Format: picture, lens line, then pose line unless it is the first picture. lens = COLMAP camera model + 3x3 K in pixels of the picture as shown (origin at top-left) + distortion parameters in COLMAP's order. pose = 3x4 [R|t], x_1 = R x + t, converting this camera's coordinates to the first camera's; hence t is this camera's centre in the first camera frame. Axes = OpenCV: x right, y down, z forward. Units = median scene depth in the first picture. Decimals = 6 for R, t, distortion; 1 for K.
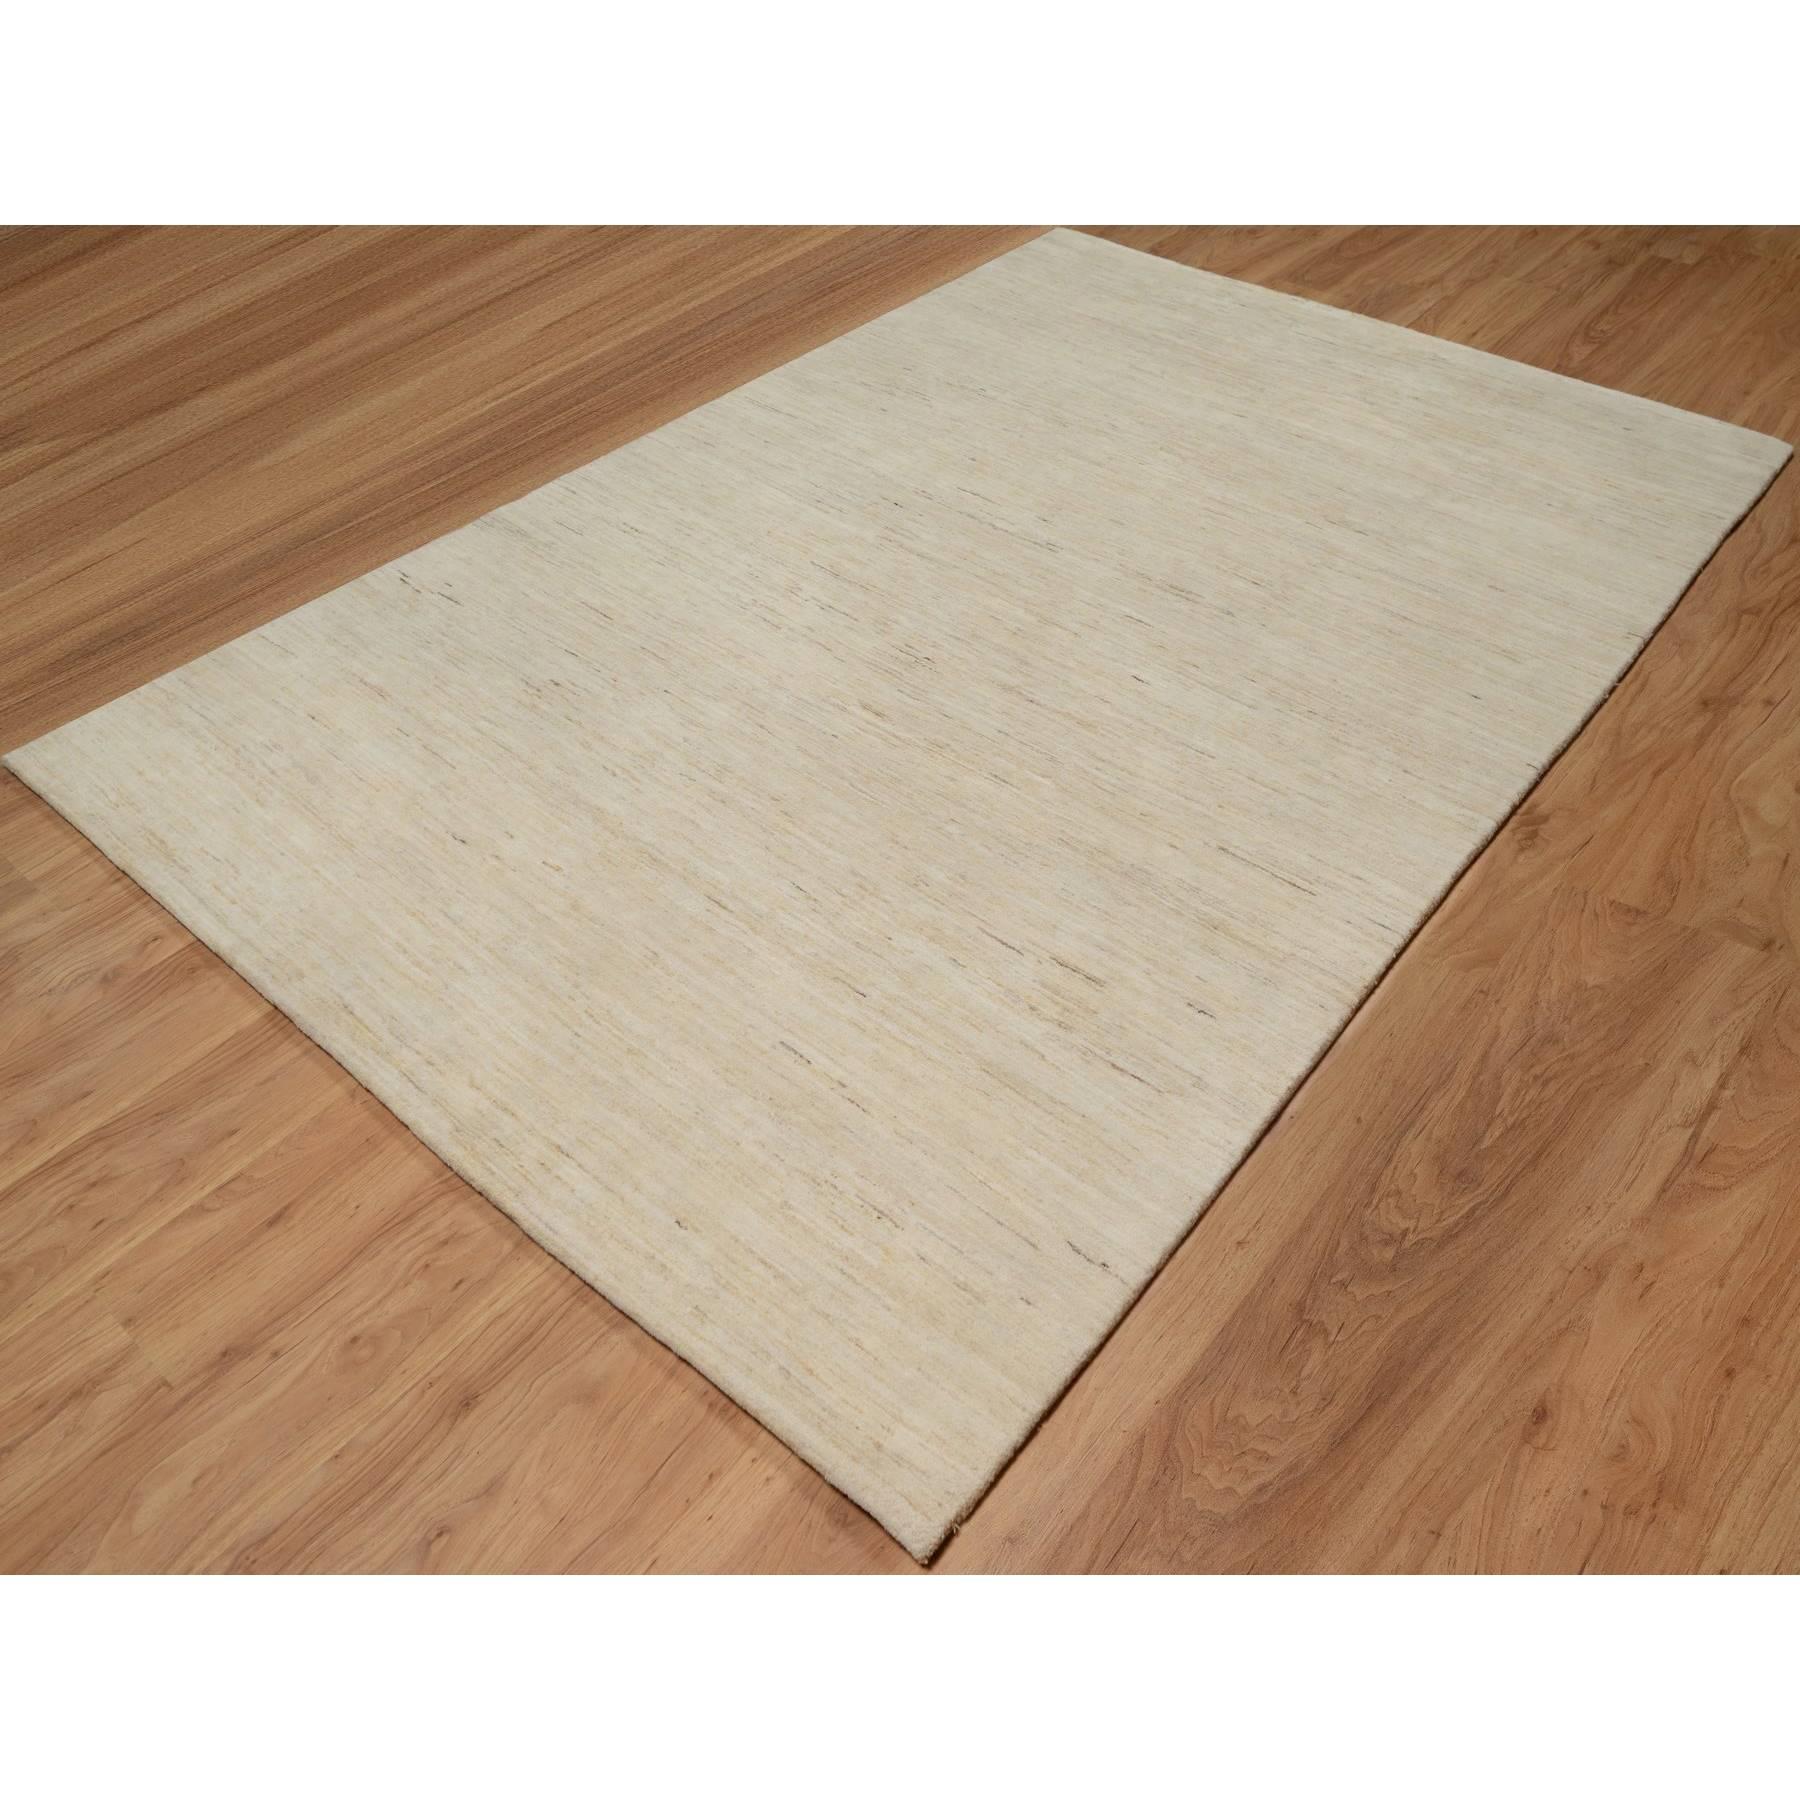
lens RADIAL K [[1588.4, 0, 900.0], [0, 1588.4, 900.0], [0, 0, 1]] dist [-0.004168, -0.008091]
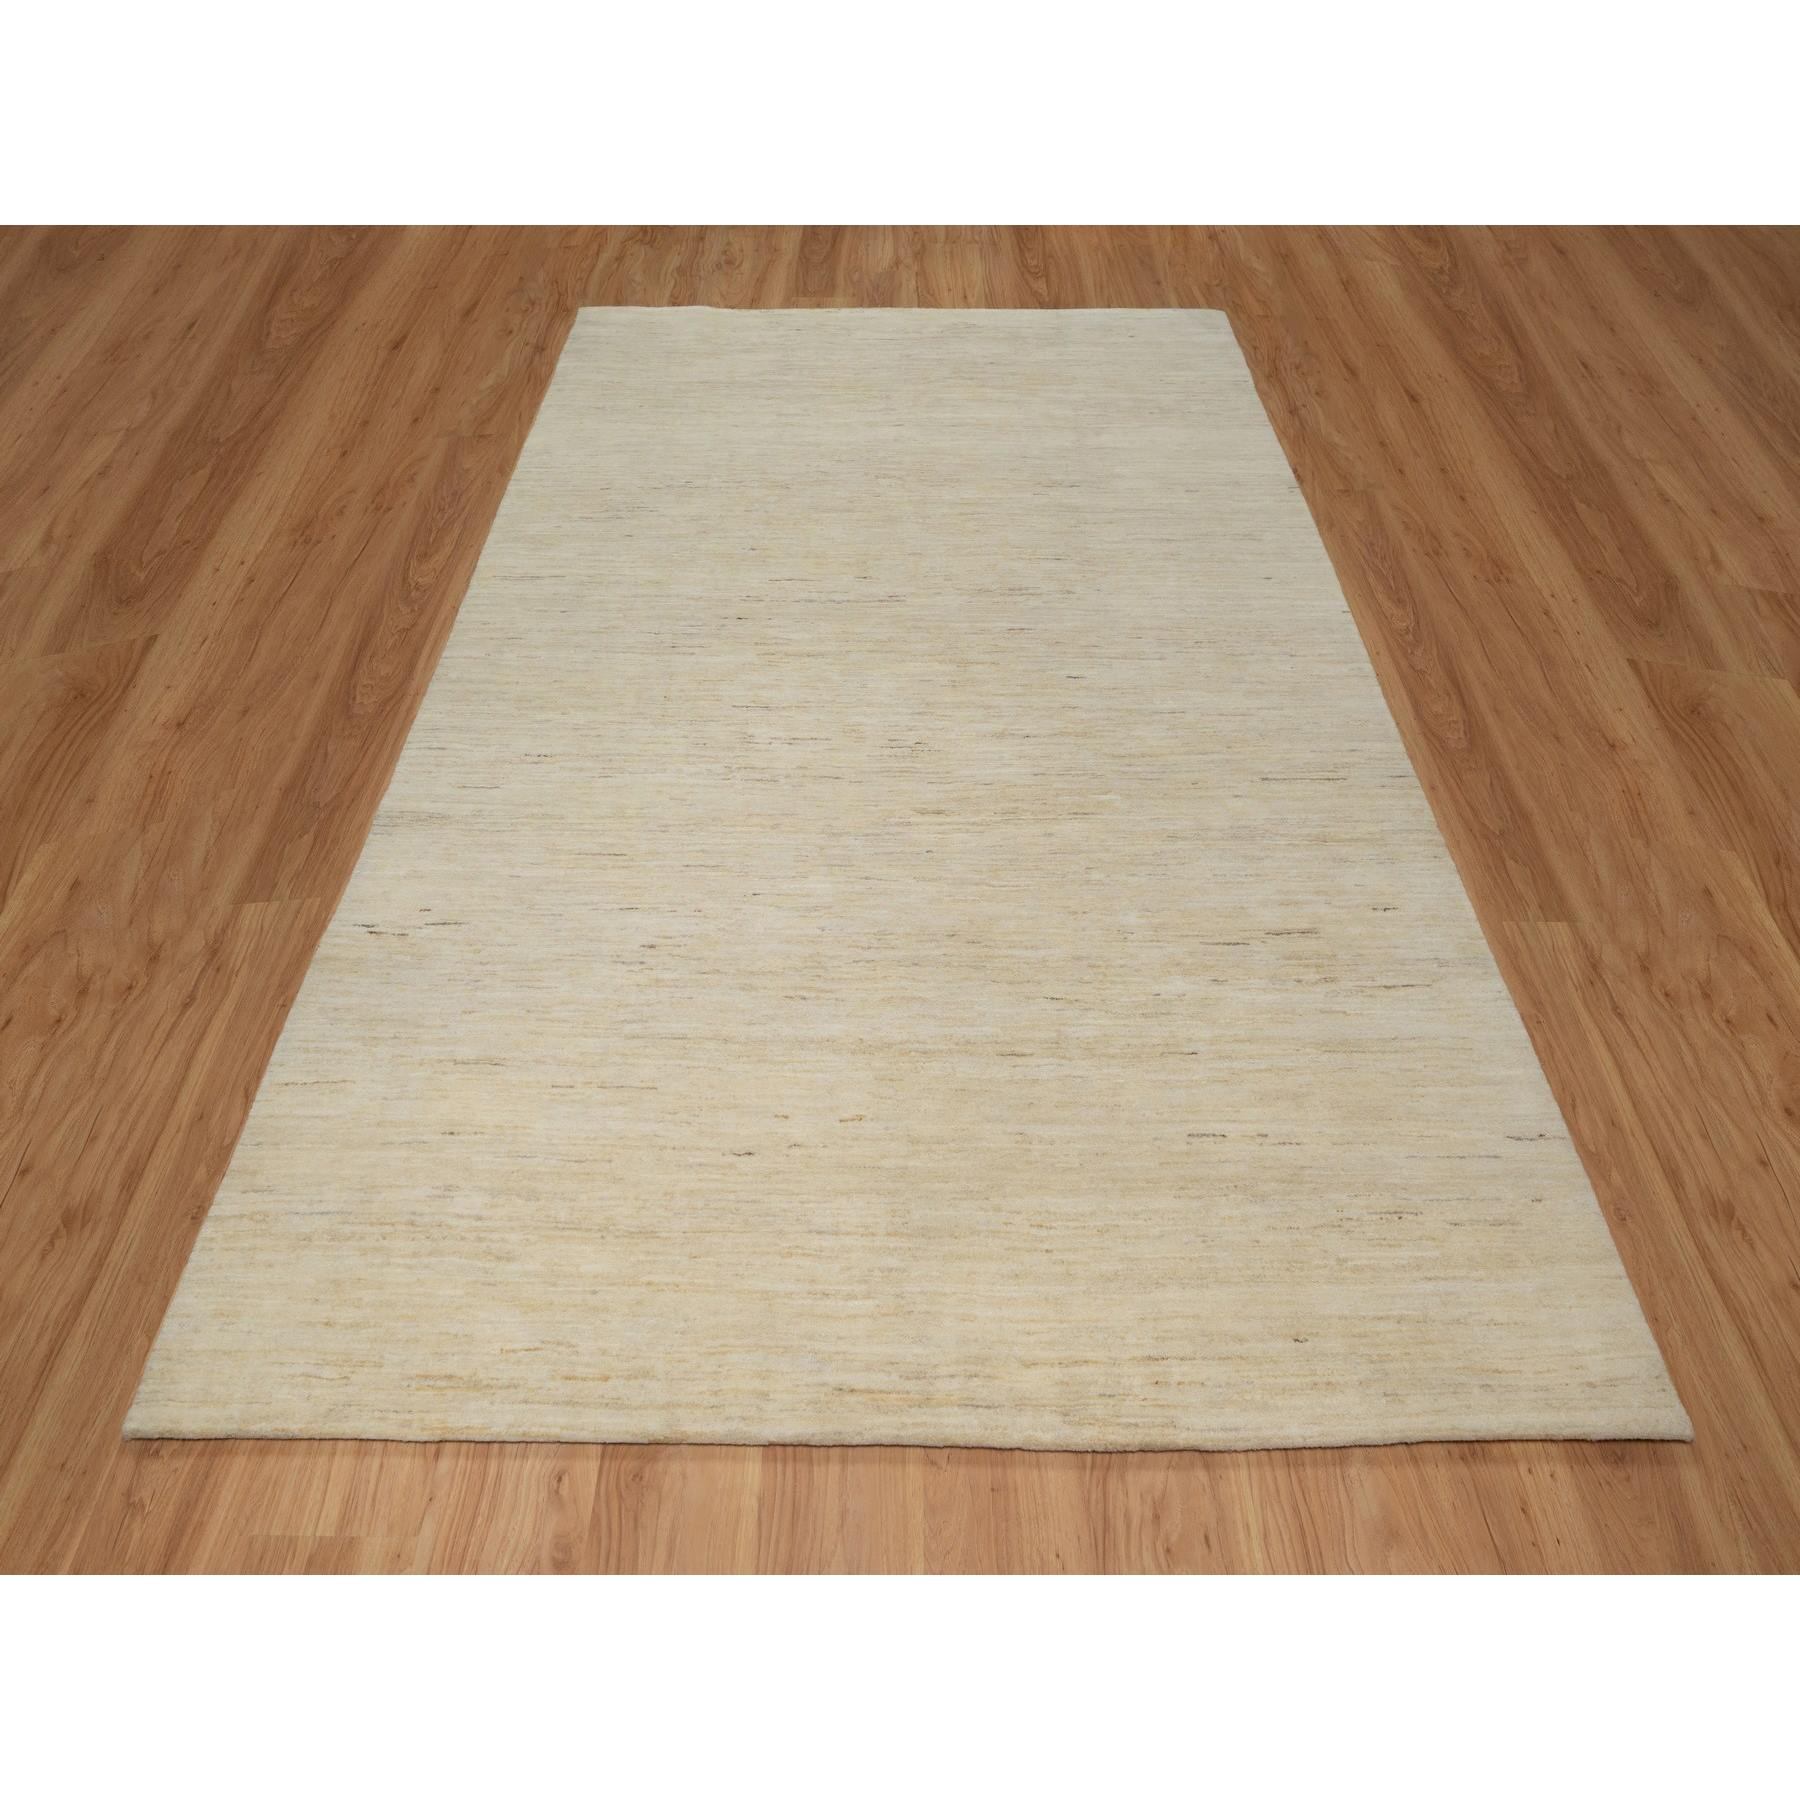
lens RADIAL K [[1262.5, 0, 900.0], [0, 1262.5, 900.0], [0, 0, 1]] dist [-0.004933, 0.003850]
pose [[0.746309, -0.488548, 0.452044, -0.480526], [0.443636, 0.871412, 0.209355, -0.280840], [-0.496197, 0.044300, 0.867079, 0.354160]]
